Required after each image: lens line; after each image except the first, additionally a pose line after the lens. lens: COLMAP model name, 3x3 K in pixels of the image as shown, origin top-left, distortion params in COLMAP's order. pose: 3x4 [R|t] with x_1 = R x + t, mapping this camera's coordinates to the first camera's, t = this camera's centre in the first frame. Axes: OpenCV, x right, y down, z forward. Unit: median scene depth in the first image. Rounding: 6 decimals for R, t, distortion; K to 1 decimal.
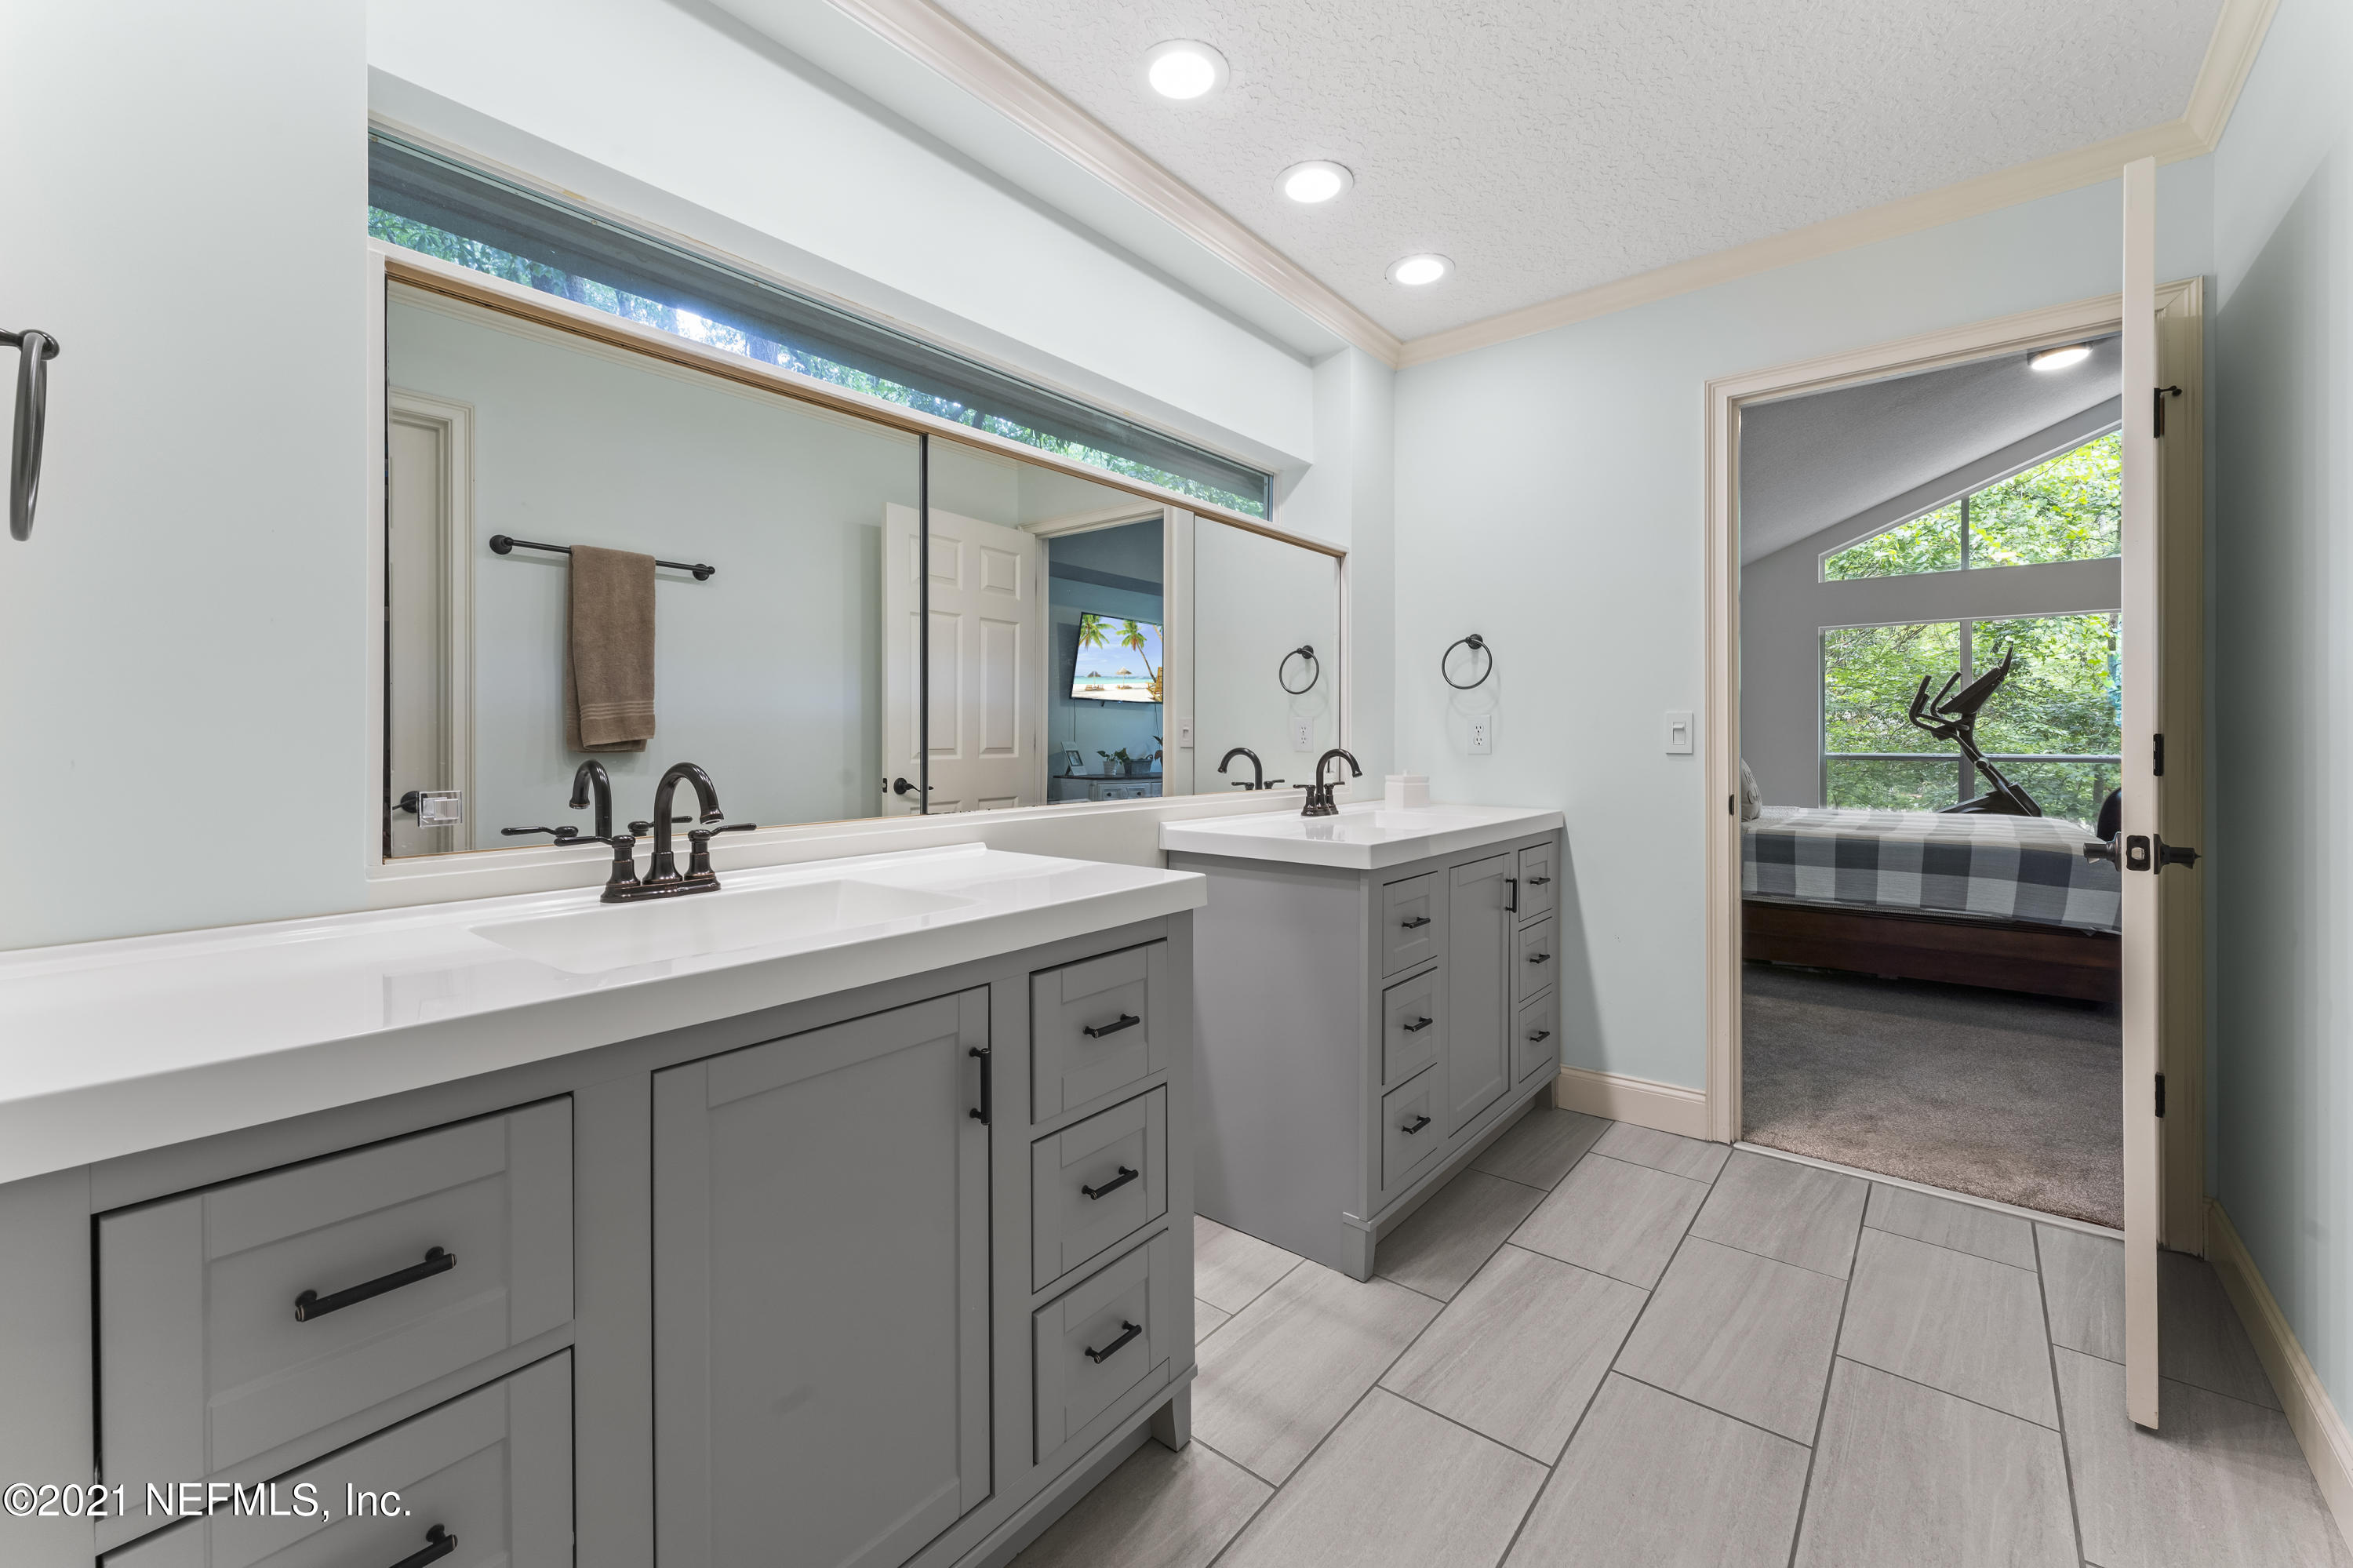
lens RADIAL K [[937.2, 0, 1171.9], [0, 937.2, 743.1], [0, 0, 1]] dist [0.000704, 0.000228]
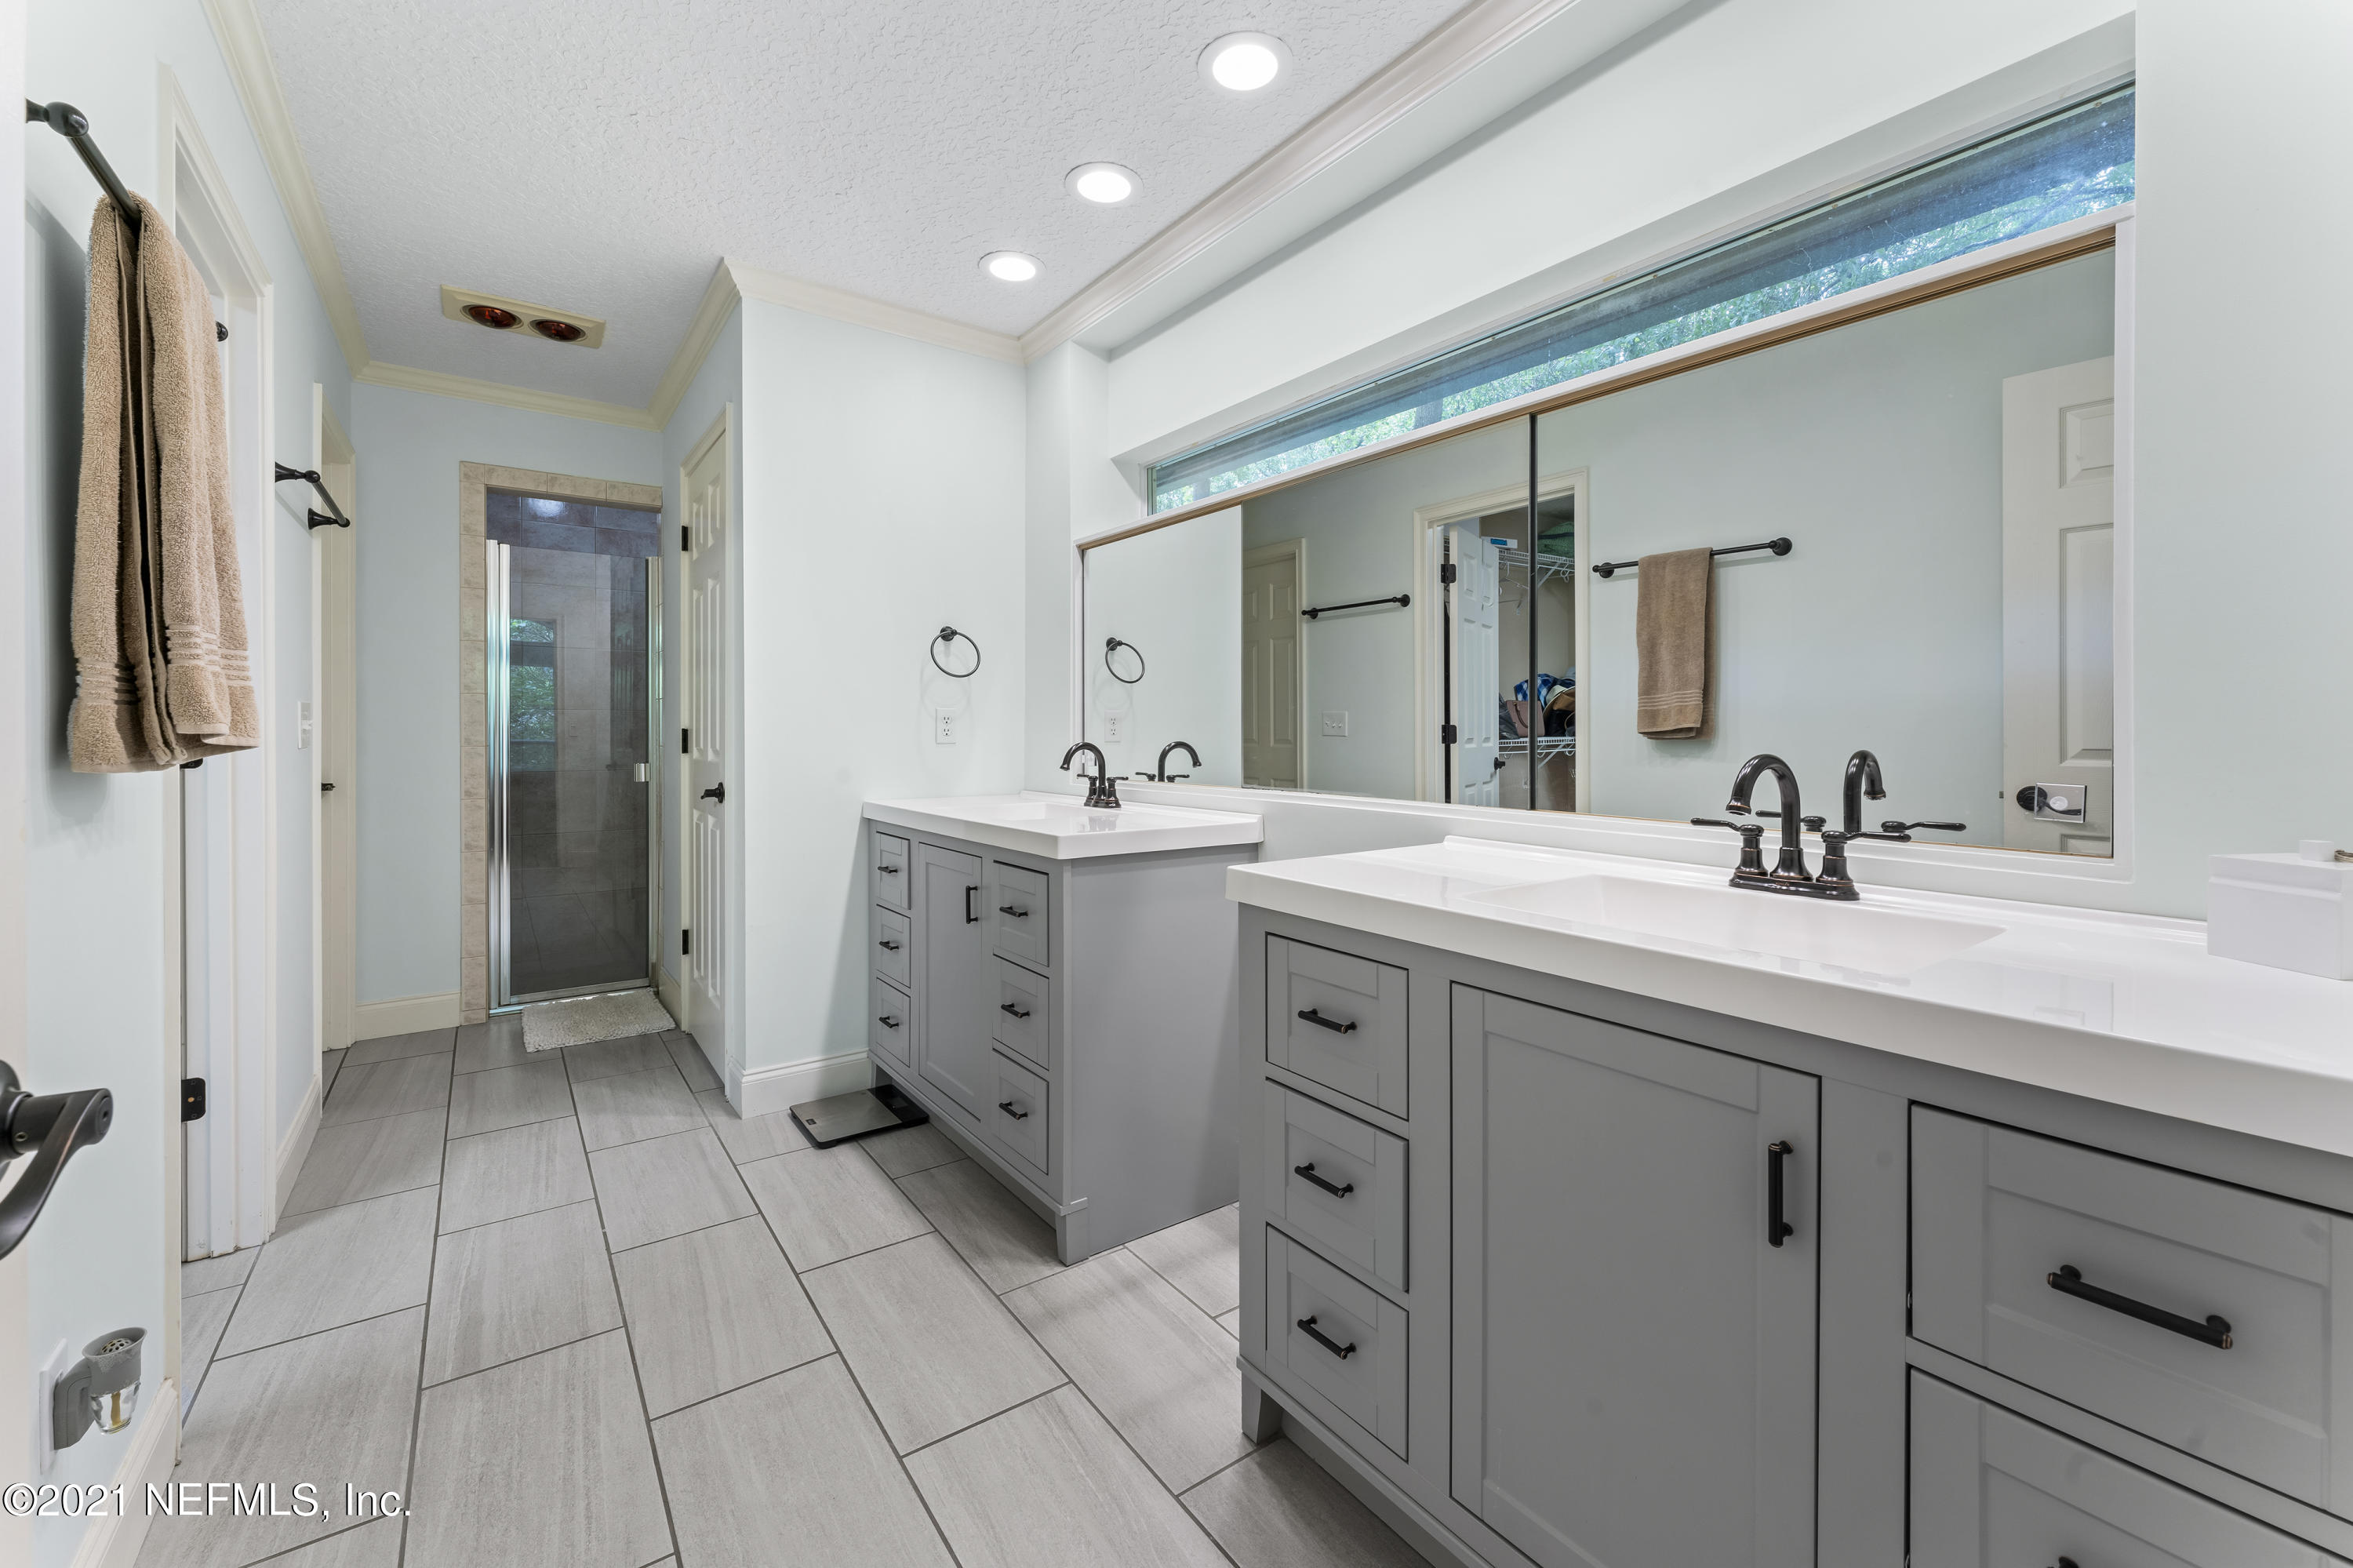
lens RADIAL K [[937.2, 0, 1188.8], [0, 937.2, 738.2], [0, 0, 1]] dist [0.000704, 0.000228]
pose [[-0.225933, 0.011458, -0.974076, 0.747184], [-0.004026, 0.999911, 0.012696, -0.007671], [0.974135, 0.006790, -0.225867, 0.871083]]
